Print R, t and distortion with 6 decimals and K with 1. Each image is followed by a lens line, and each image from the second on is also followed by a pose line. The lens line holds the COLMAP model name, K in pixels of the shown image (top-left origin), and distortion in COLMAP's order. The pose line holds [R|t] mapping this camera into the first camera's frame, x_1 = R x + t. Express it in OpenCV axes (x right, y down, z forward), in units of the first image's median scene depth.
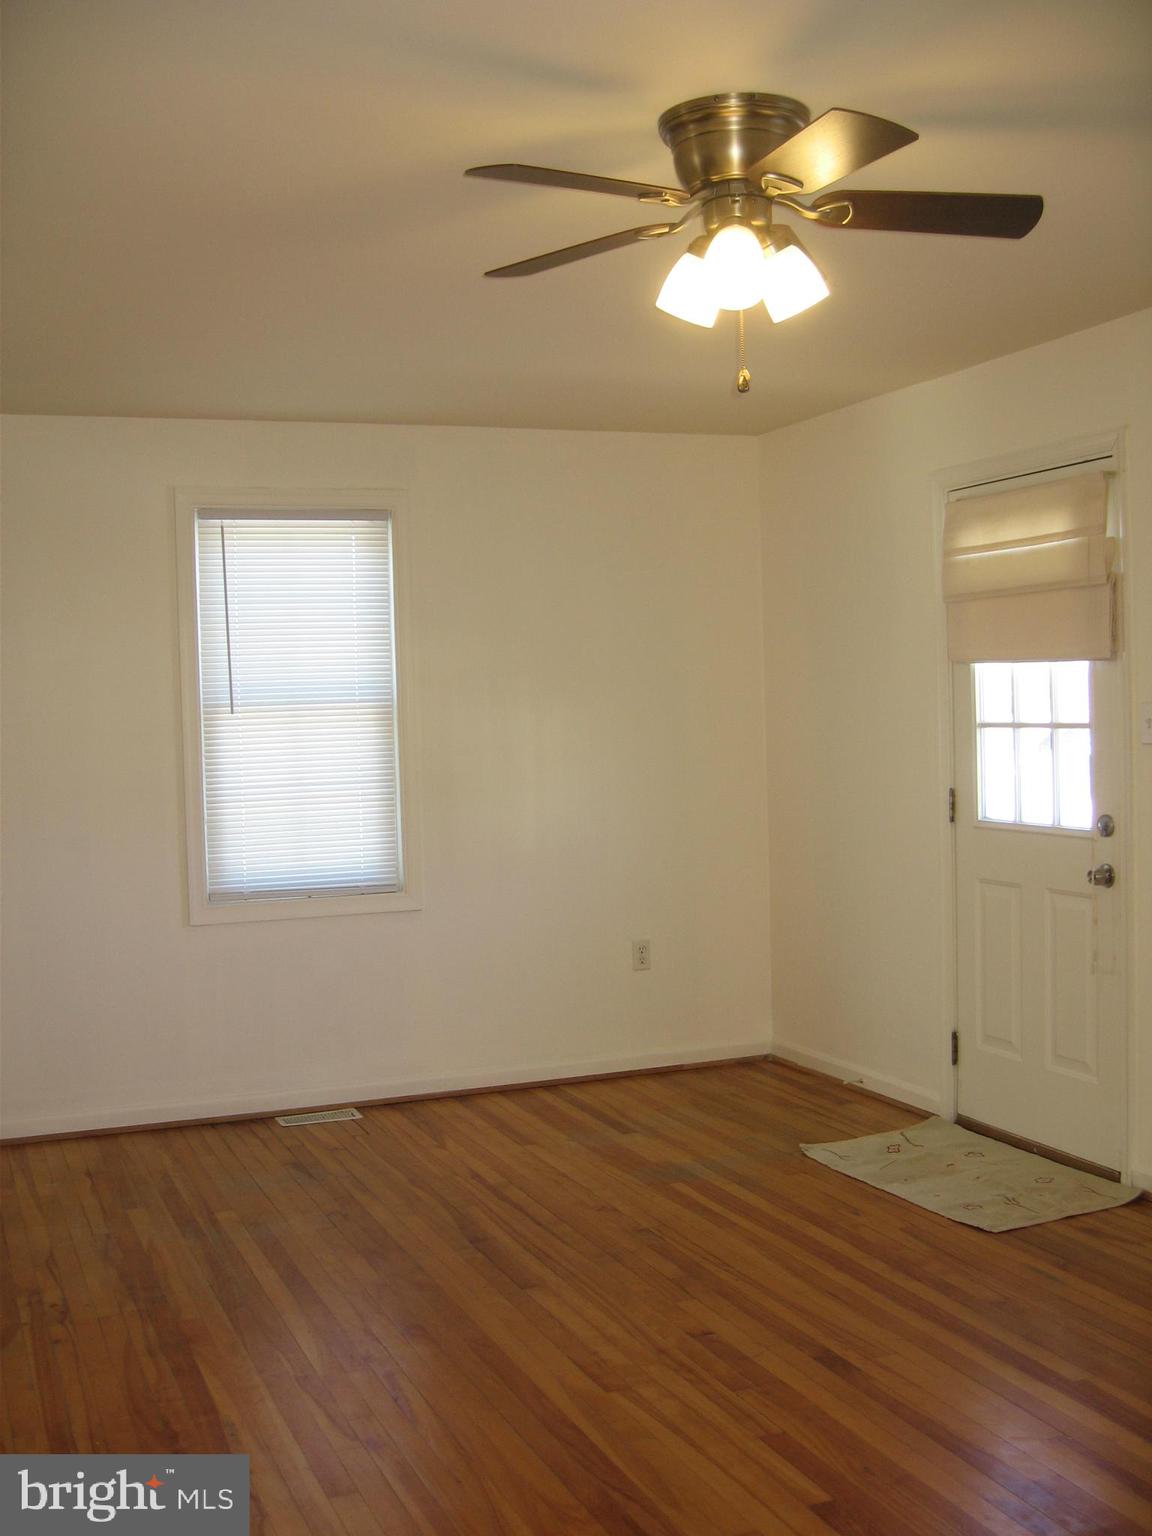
lens RADIAL K [[1676.6, 0, 576.0], [0, 1676.6, 768.0], [0, 0, 1]] dist [-0.068631, 0.034401]
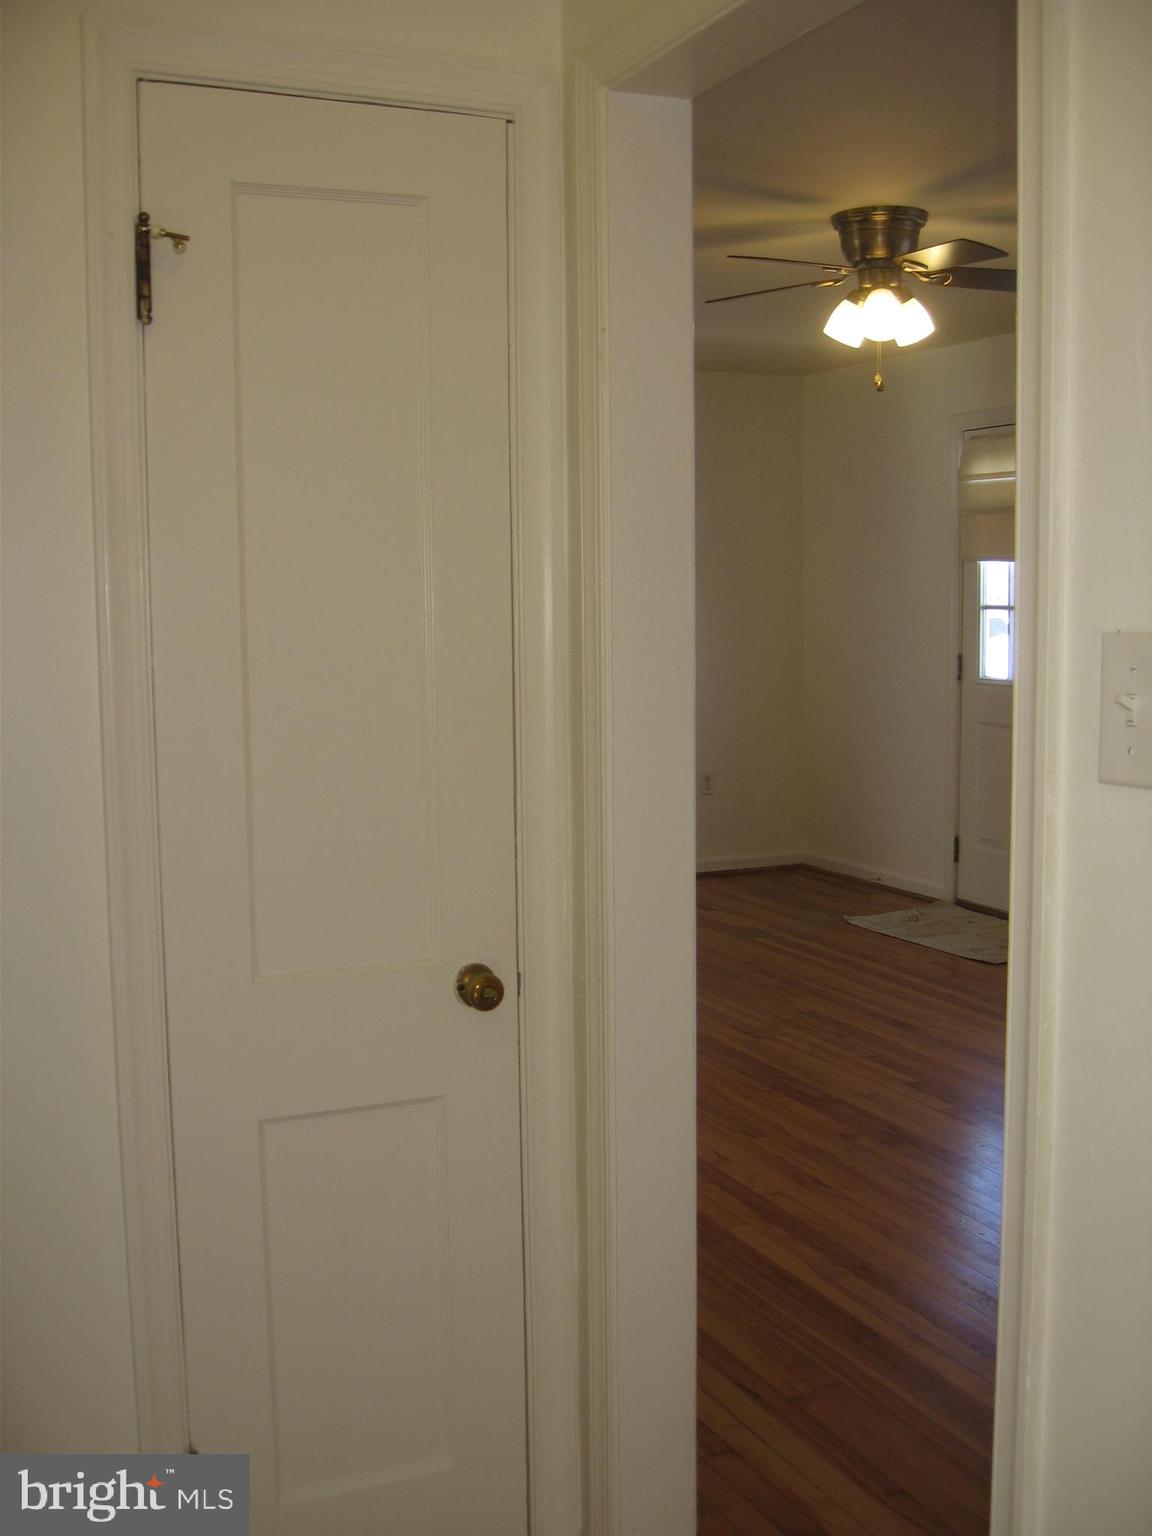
lens RADIAL K [[1657.6, 0, 576.0], [0, 1657.6, 768.0], [0, 0, 1]] dist [-0.132959, 0.033303]
pose [[0.999174, 0.012547, 0.038638, -0.196344], [-0.015269, 0.997361, 0.070982, 0.021222], [-0.037646, -0.071514, 0.996729, -0.454746]]
